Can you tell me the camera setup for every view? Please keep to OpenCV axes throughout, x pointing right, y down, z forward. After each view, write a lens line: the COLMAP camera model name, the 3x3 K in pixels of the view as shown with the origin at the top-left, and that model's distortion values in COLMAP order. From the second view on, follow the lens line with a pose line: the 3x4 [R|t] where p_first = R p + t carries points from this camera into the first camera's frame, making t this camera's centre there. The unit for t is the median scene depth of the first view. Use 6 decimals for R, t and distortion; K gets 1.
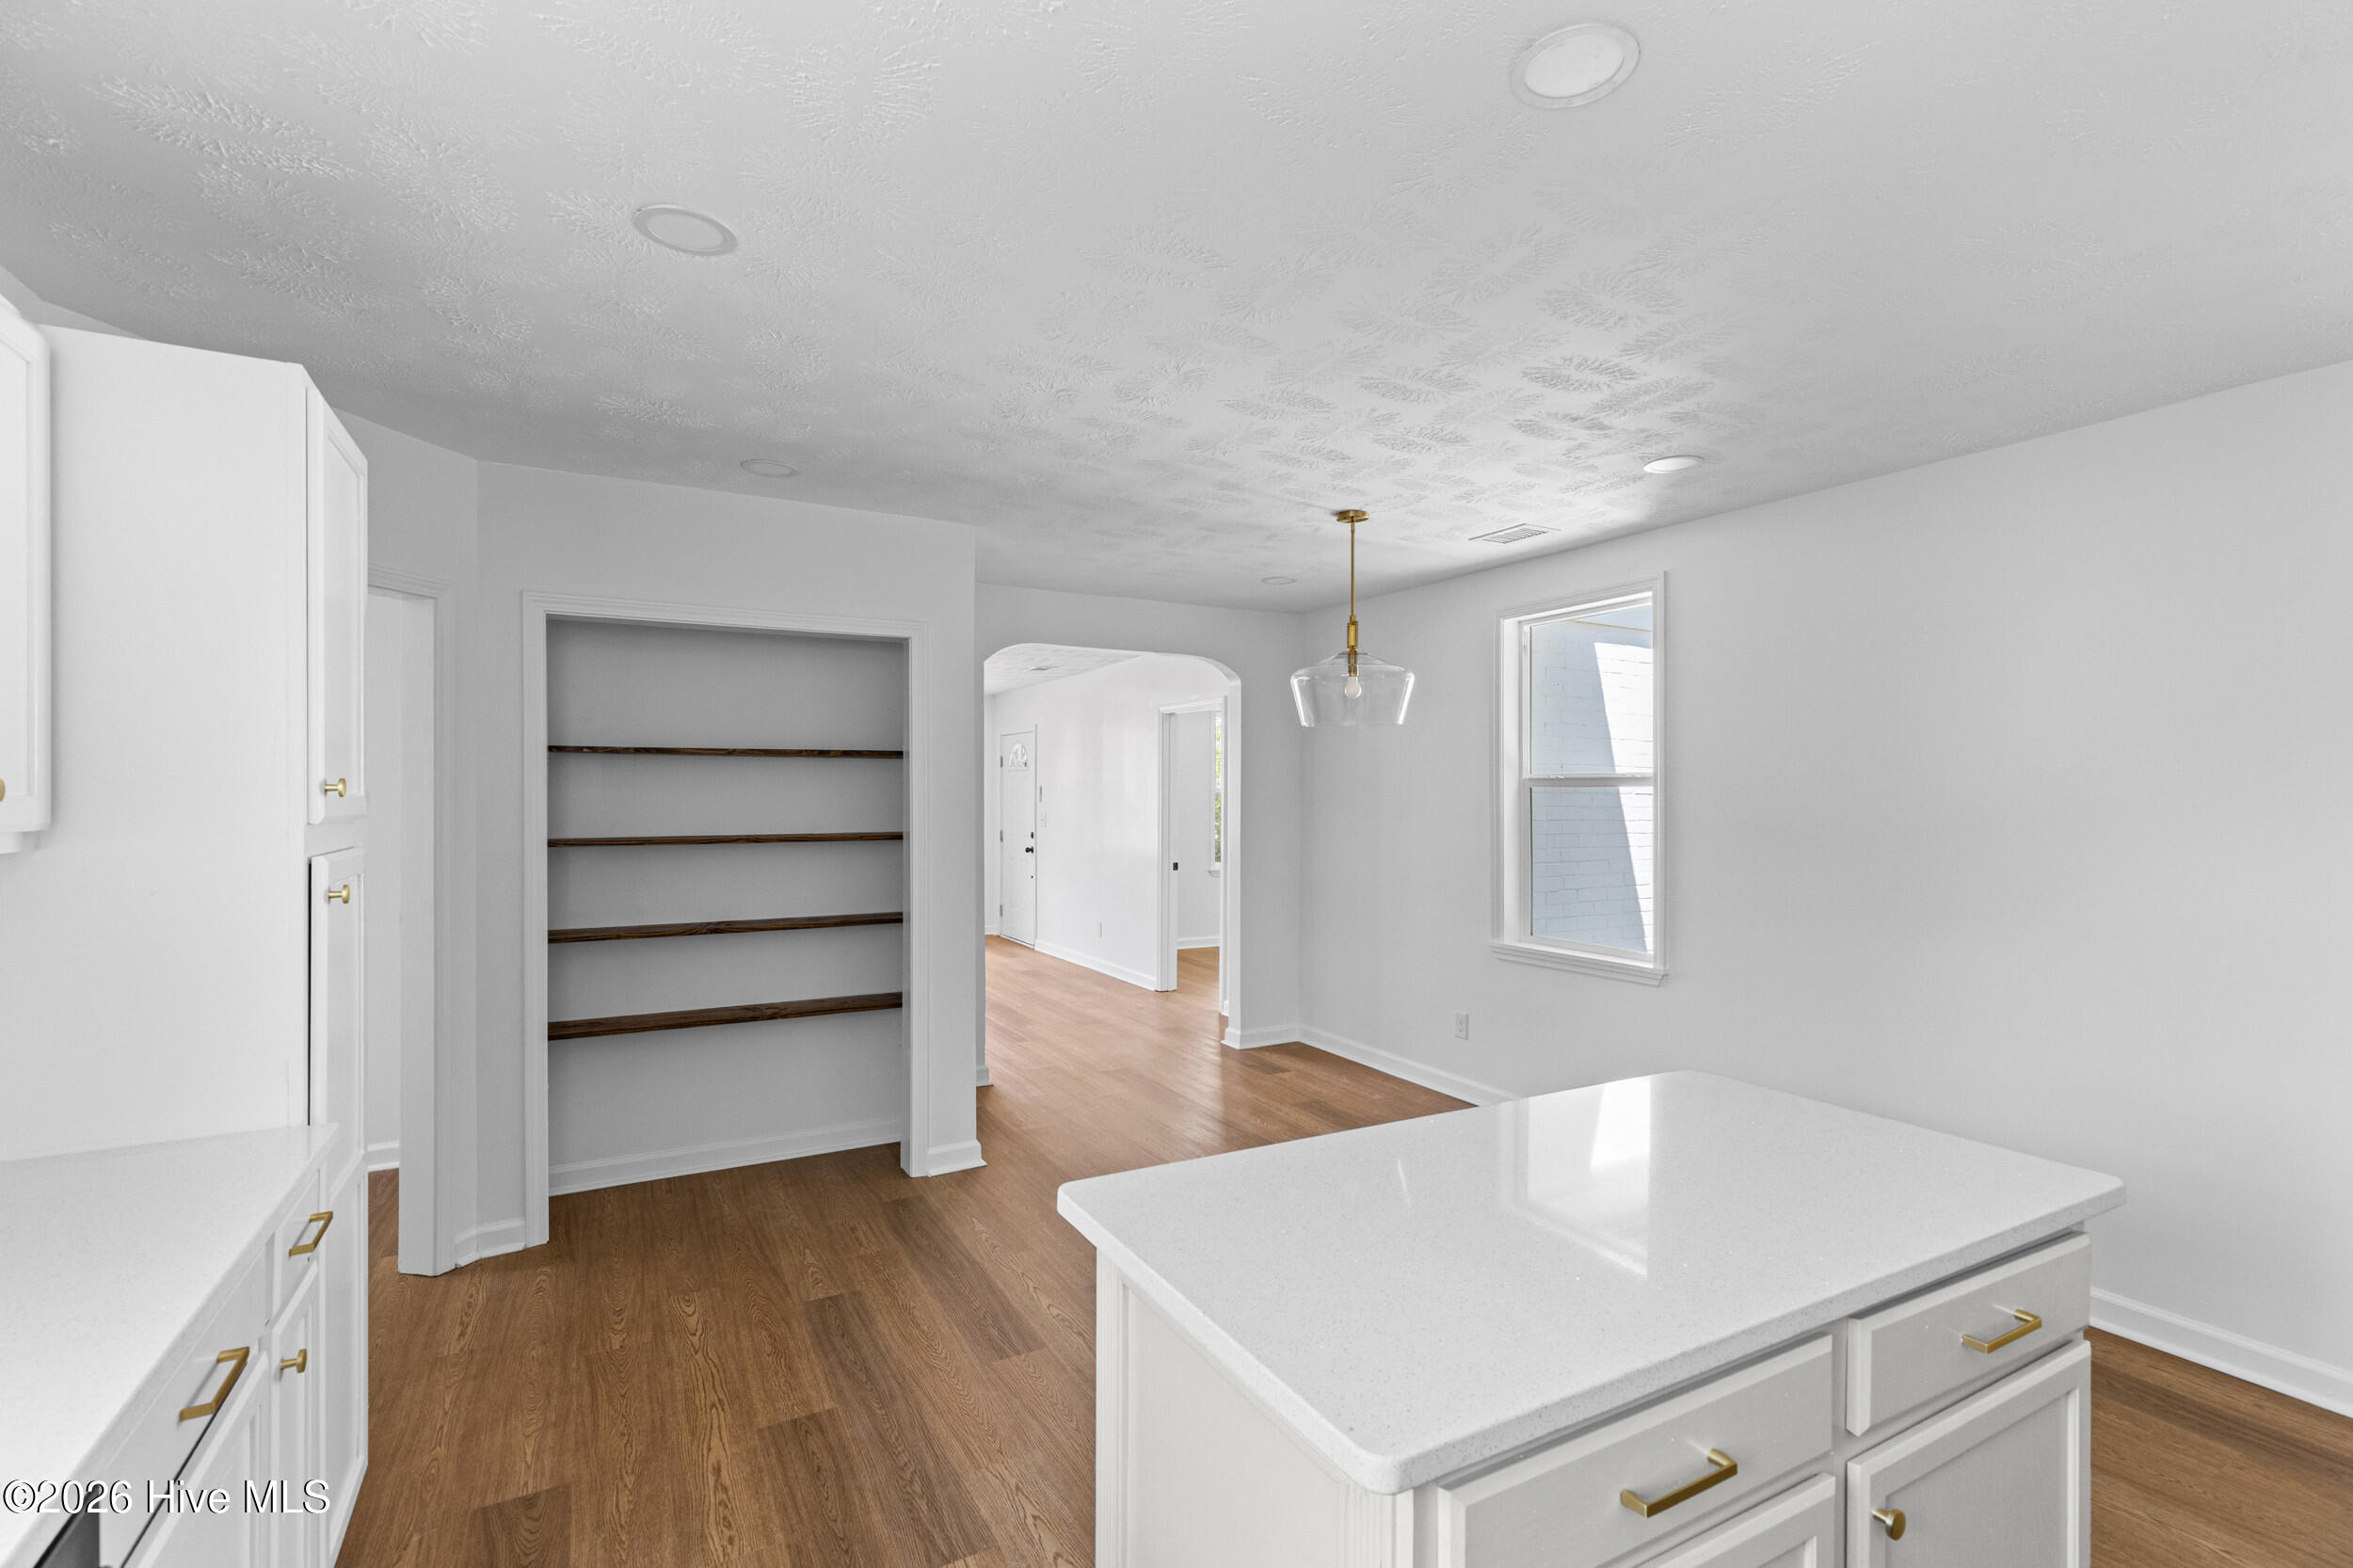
lens RADIAL K [[1055.8, 0, 1181.6], [0, 1055.8, 796.0], [0, 0, 1]] dist [0.005228, 0.000187]
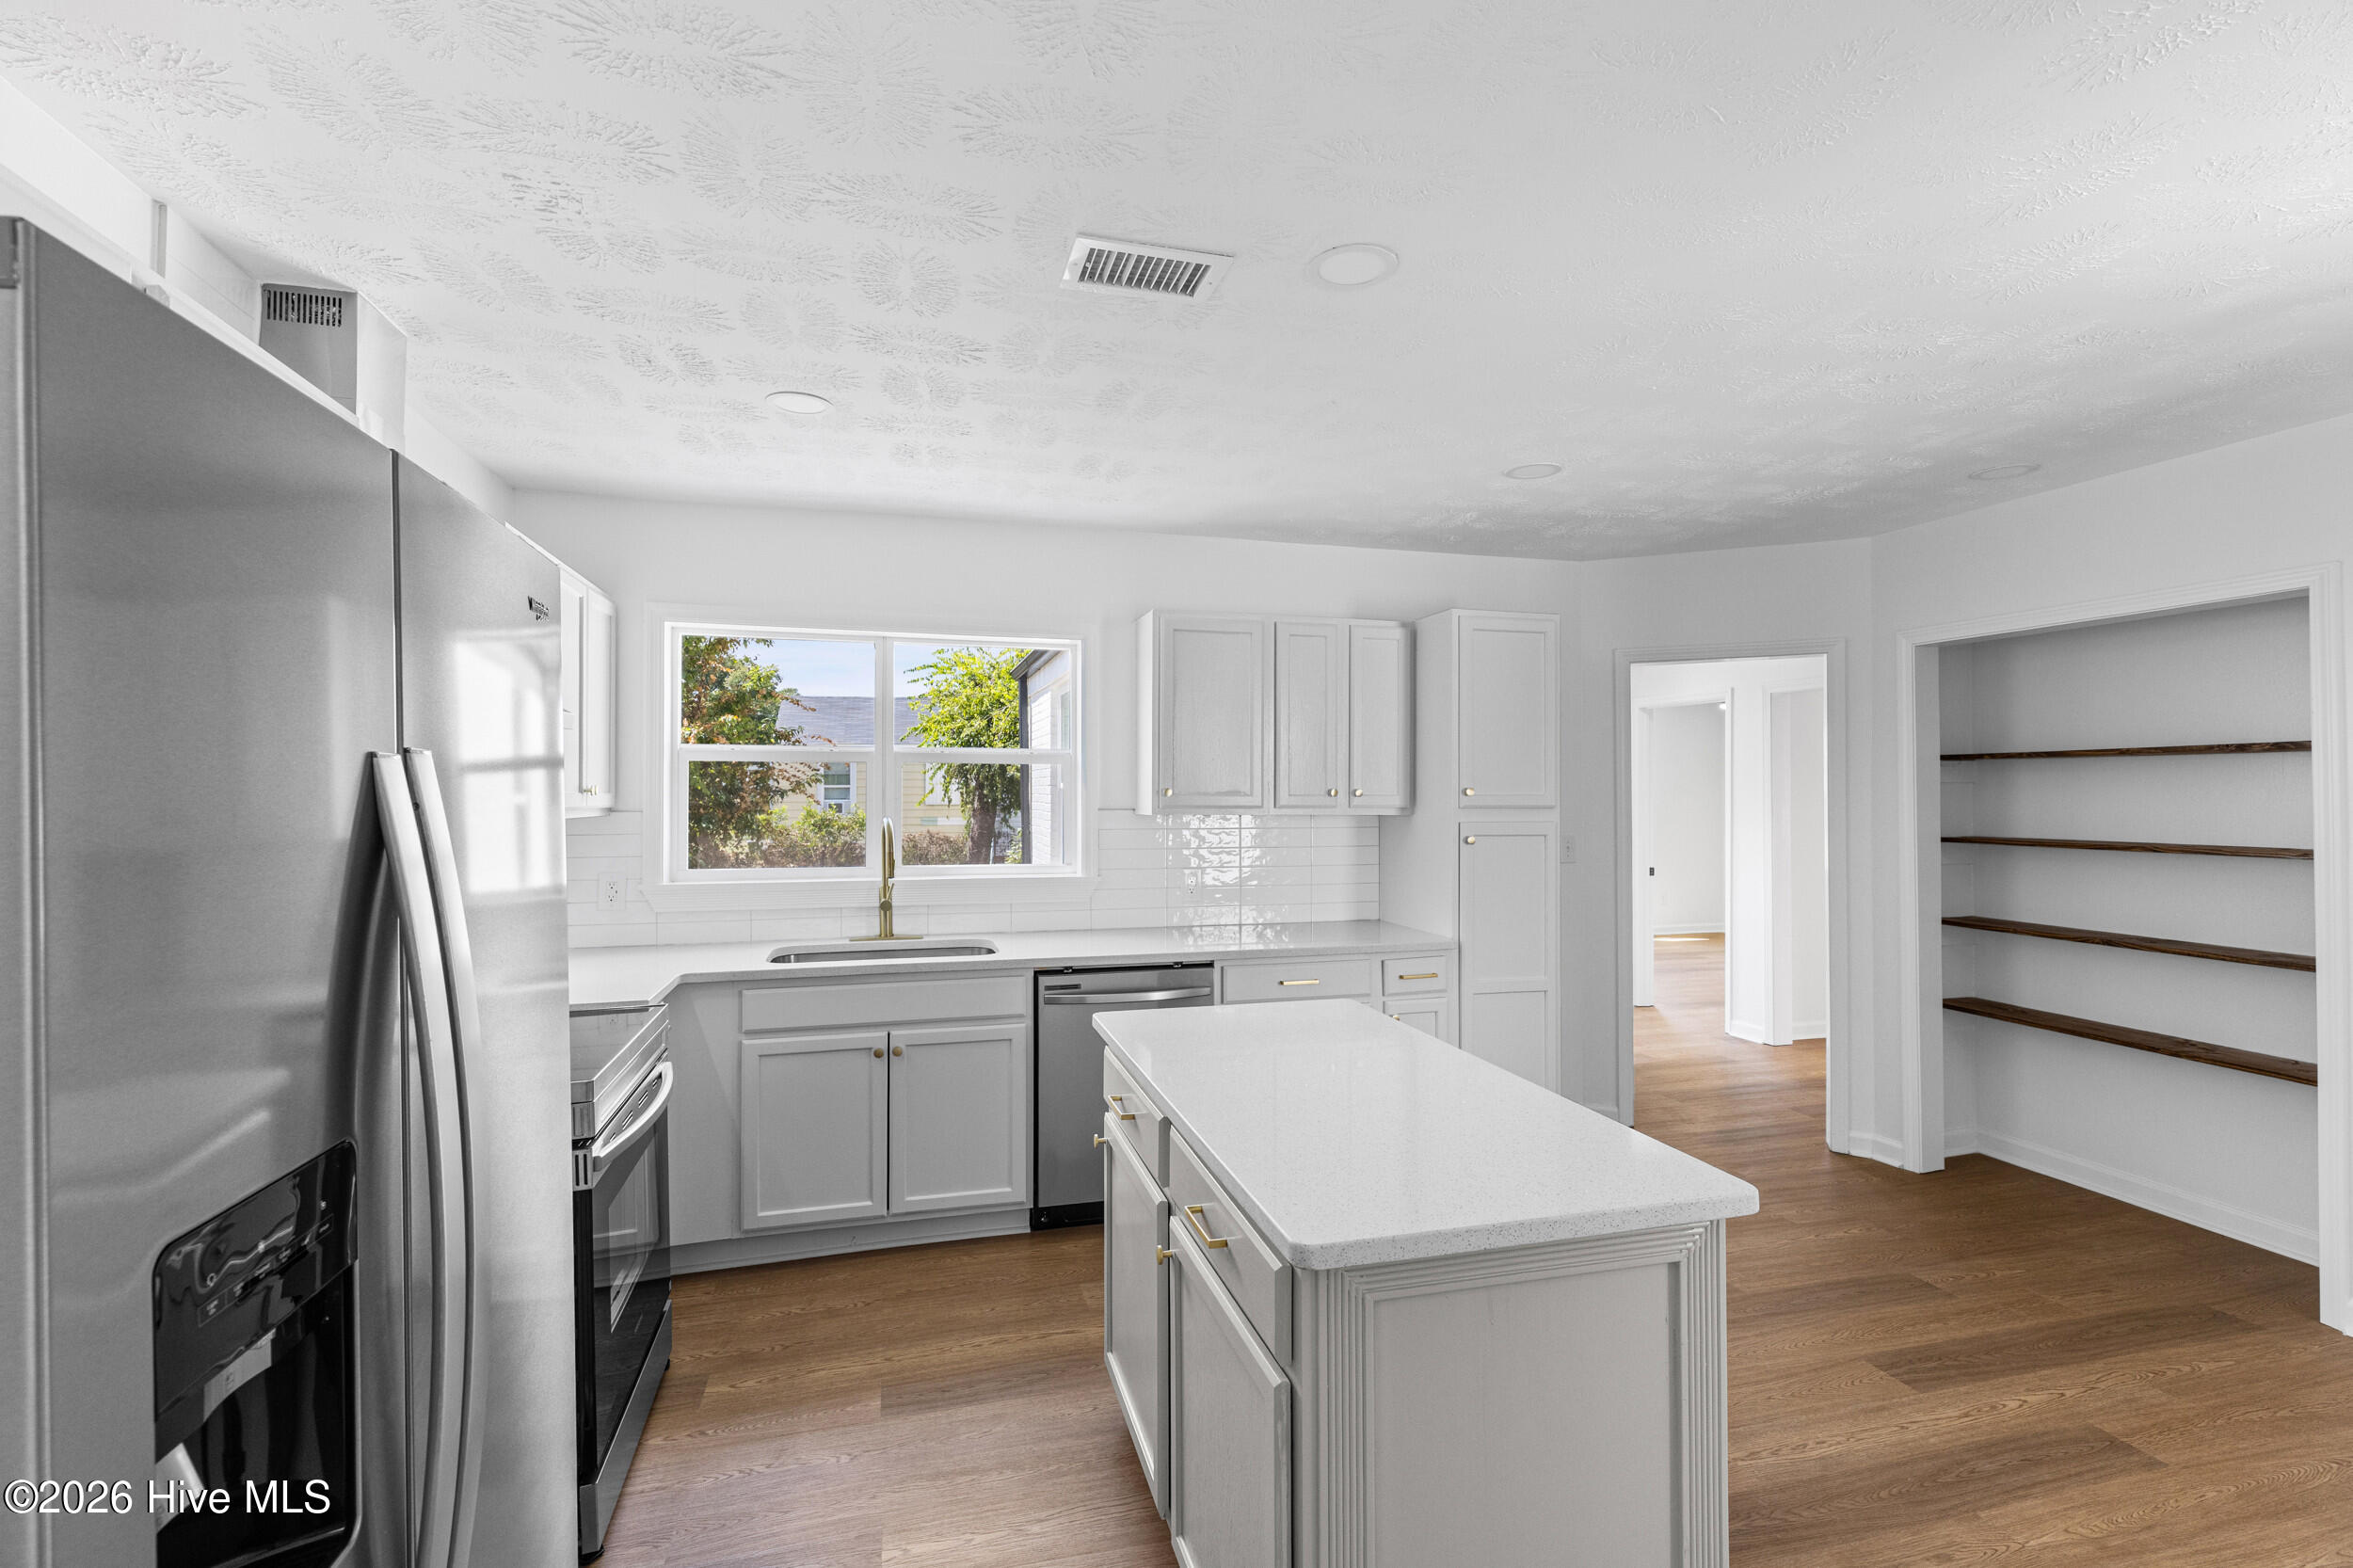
lens RADIAL K [[1055.8, 0, 1187.3], [0, 1055.8, 791.4], [0, 0, 1]] dist [0.005228, 0.000187]
pose [[-0.224116, 0.000428, -0.974562, 0.762045], [-0.005823, 0.999981, 0.001779, -0.004077], [0.974545, 0.006074, -0.224110, 0.475257]]
